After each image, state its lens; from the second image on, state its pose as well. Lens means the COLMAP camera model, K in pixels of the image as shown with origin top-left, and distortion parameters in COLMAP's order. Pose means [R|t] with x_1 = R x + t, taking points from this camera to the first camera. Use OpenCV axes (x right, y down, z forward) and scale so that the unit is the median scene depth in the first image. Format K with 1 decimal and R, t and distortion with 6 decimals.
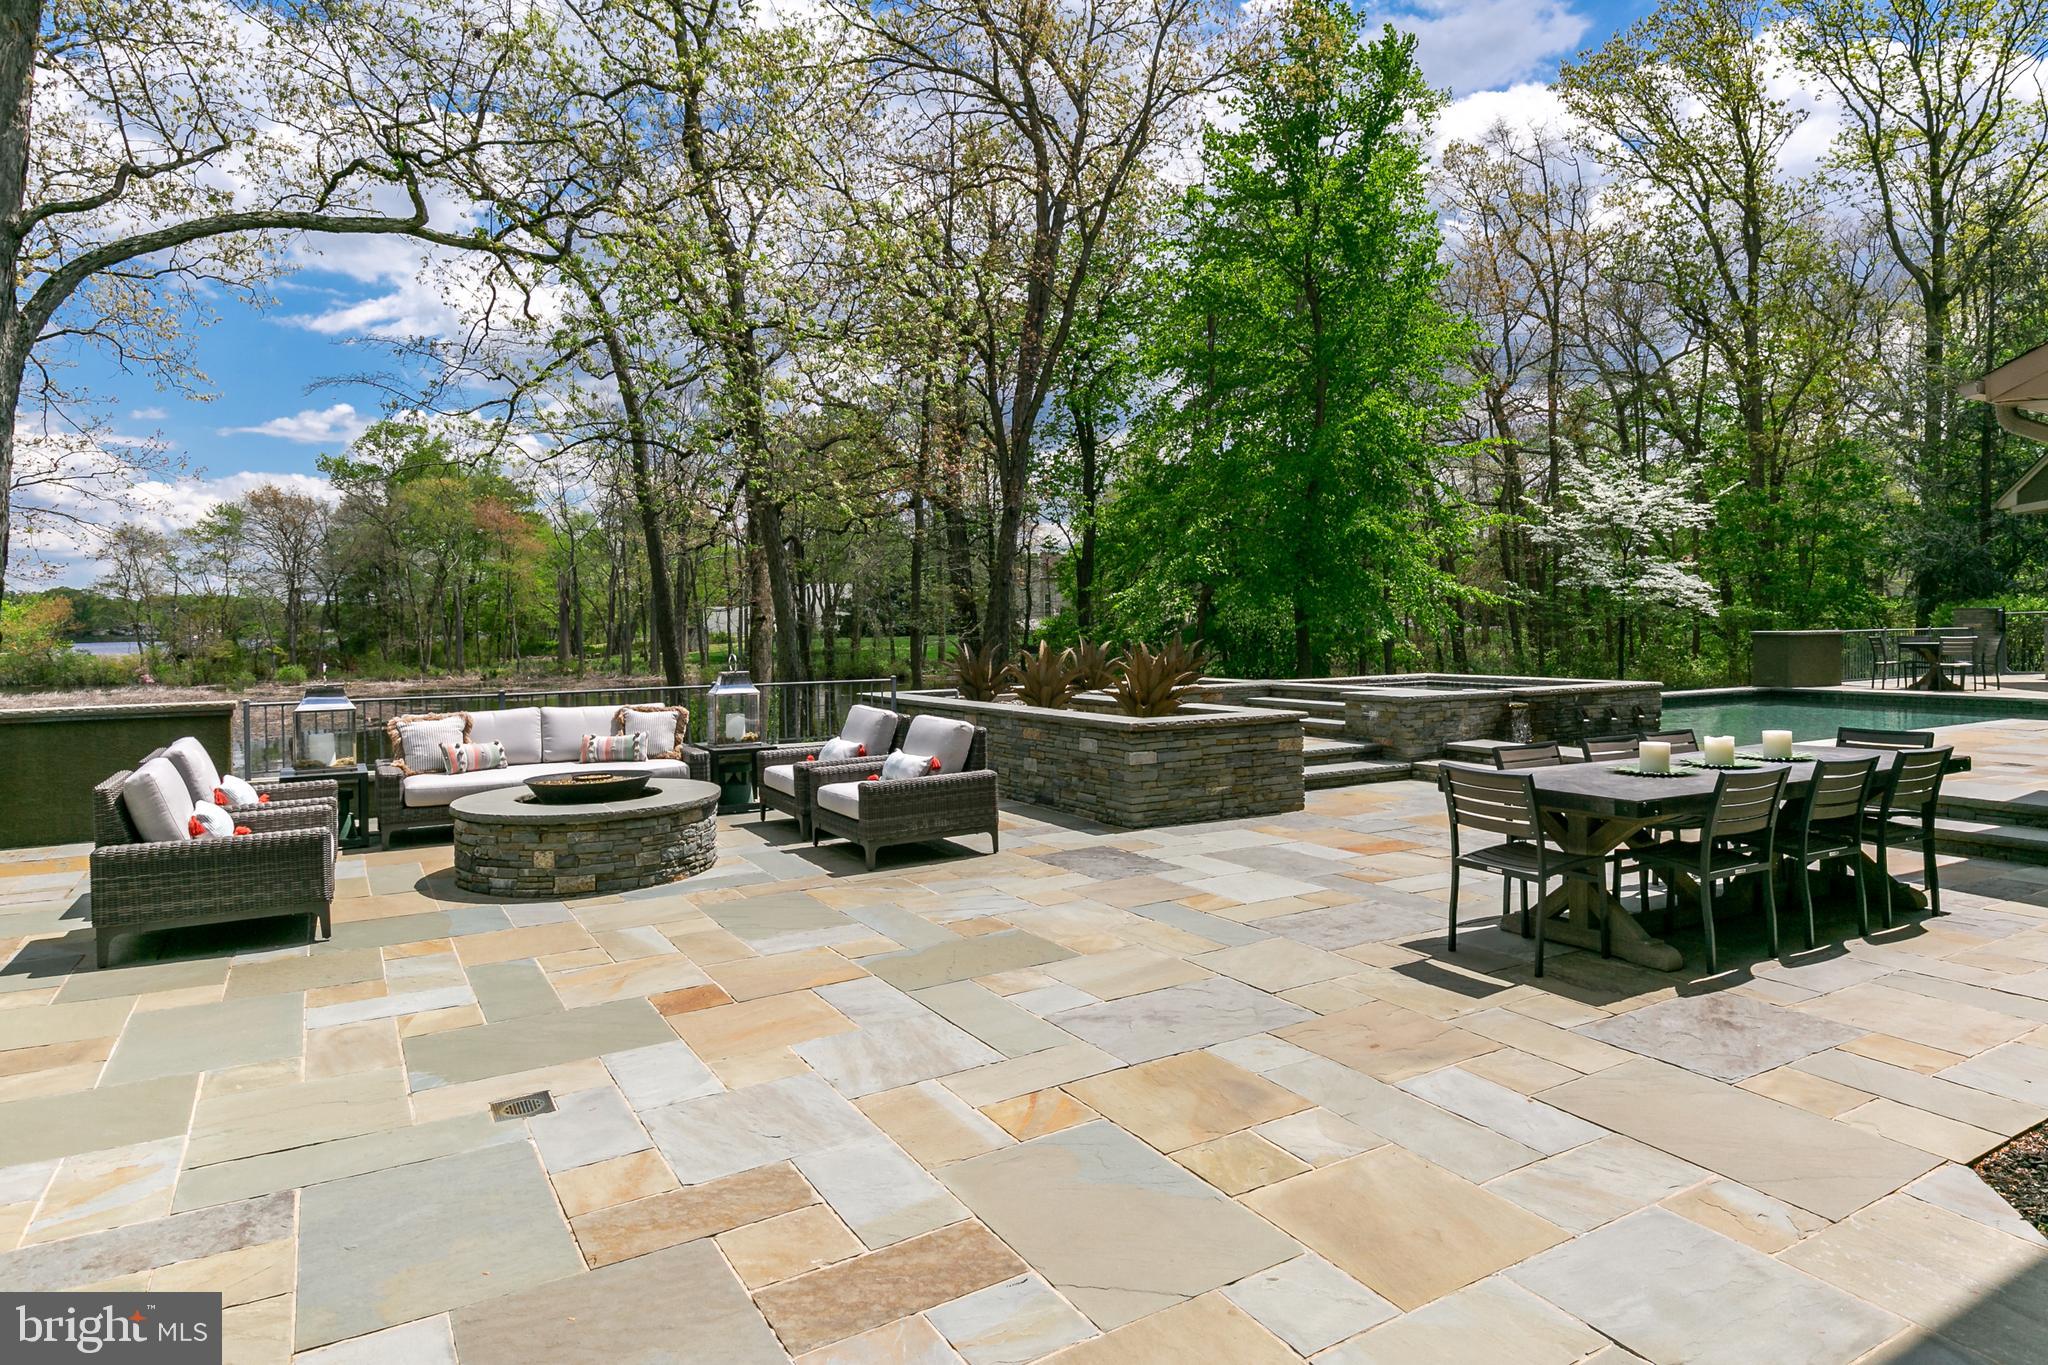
lens RADIAL K [[1183.3, 0, 1036.8], [0, 1183.3, 638.6], [0, 0, 1]] dist [-0.008810, -0.002456]
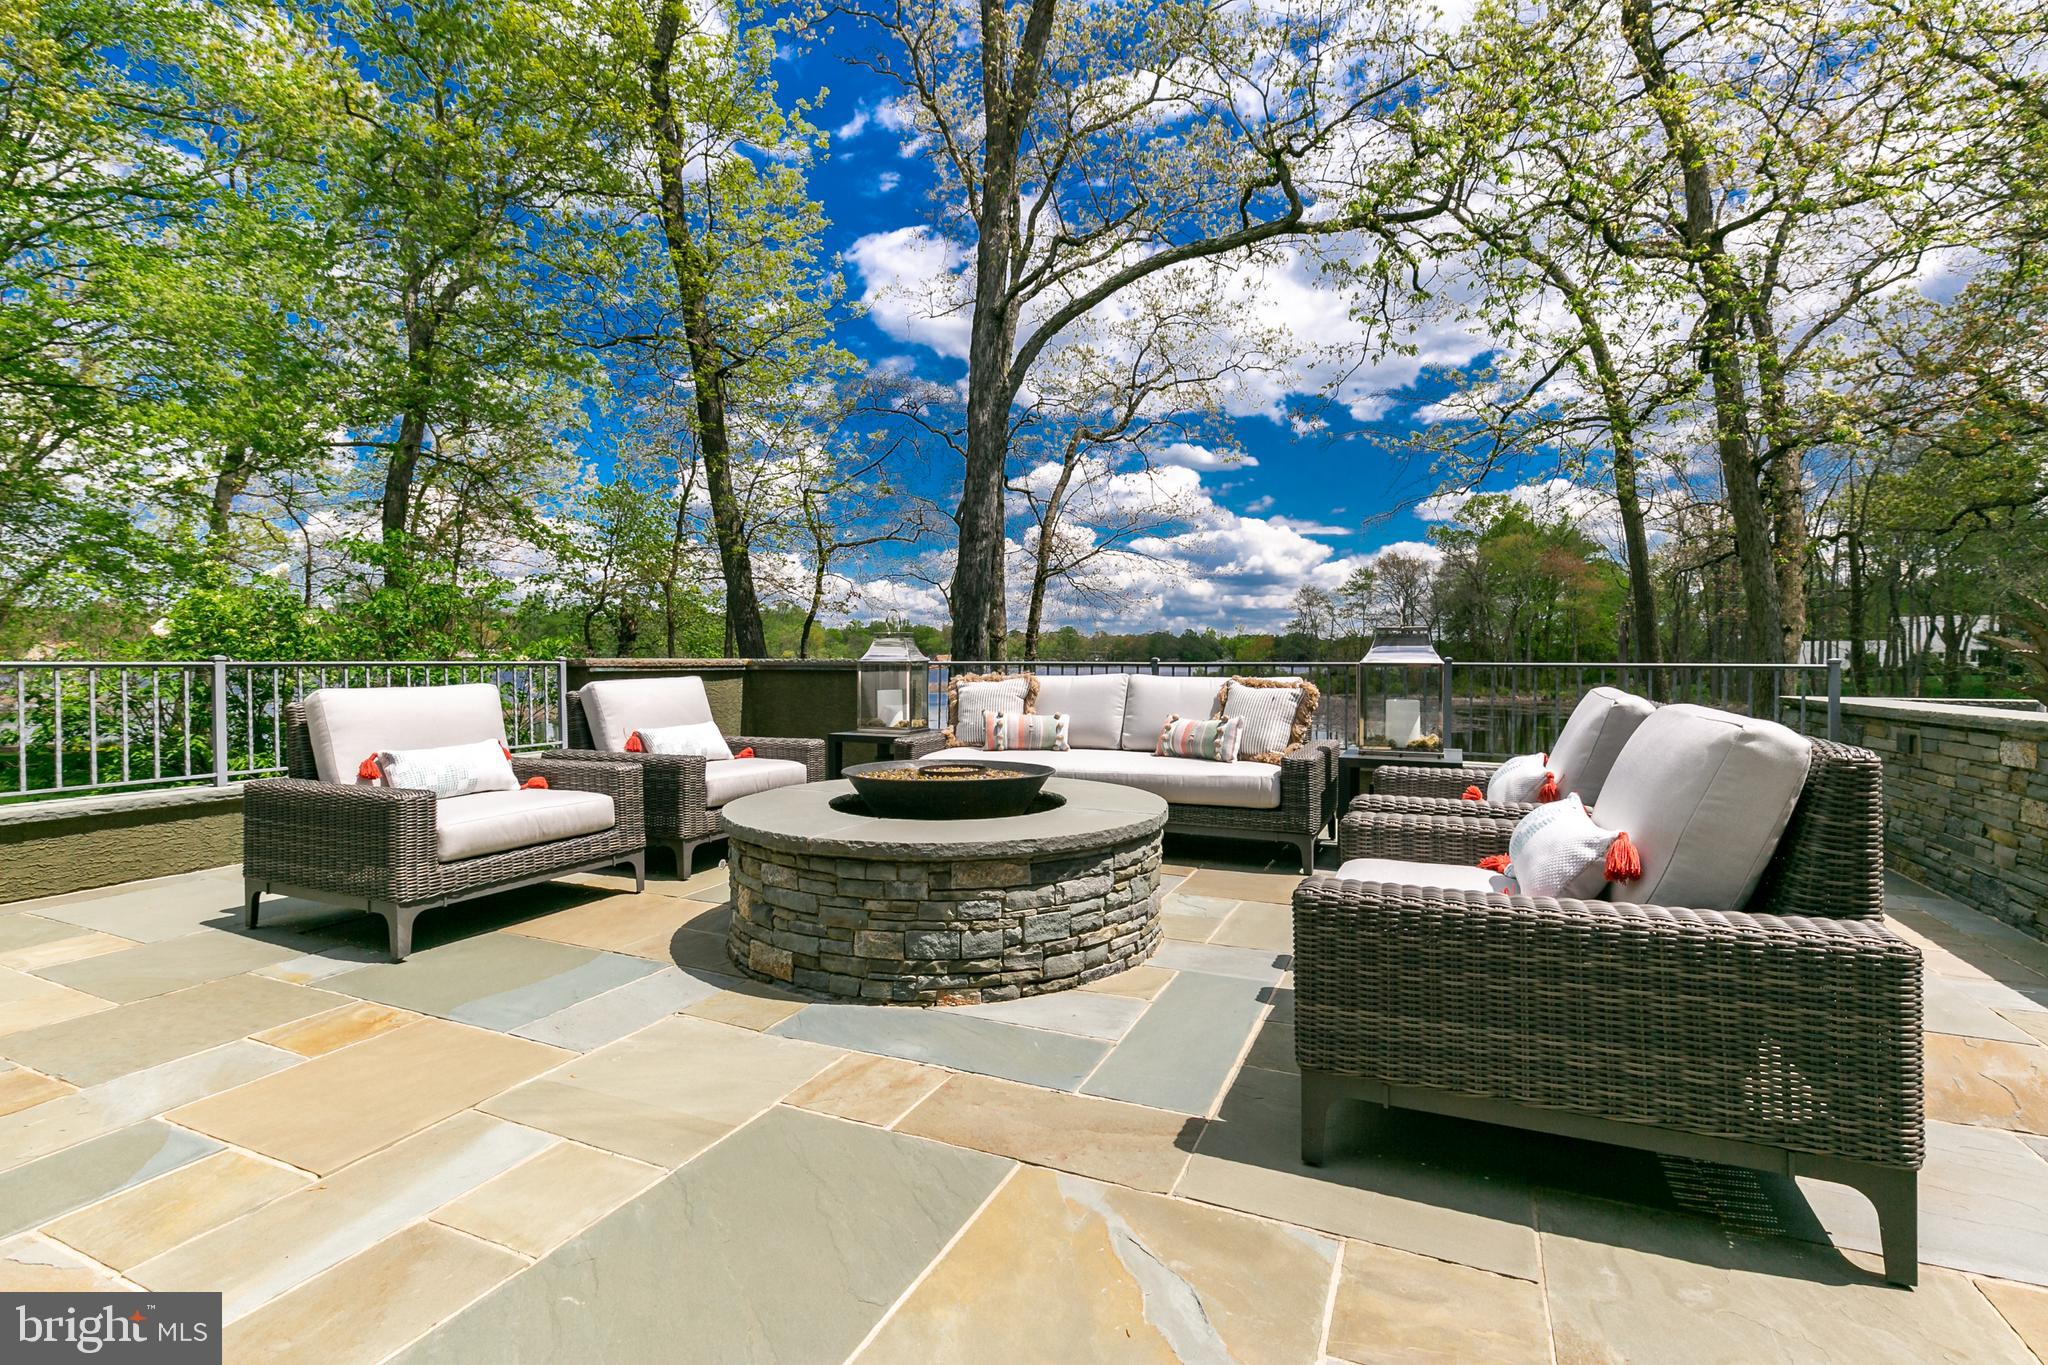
lens RADIAL K [[924.5, 0, 1020.5], [0, 924.5, 678.3], [0, 0, 1]] dist [0.000831, -0.001287]
pose [[0.566558, 0.029876, -0.823480, 0.011264], [-0.019494, 0.999549, 0.022852, 0.046604], [0.823792, 0.003106, 0.566884, 0.590186]]
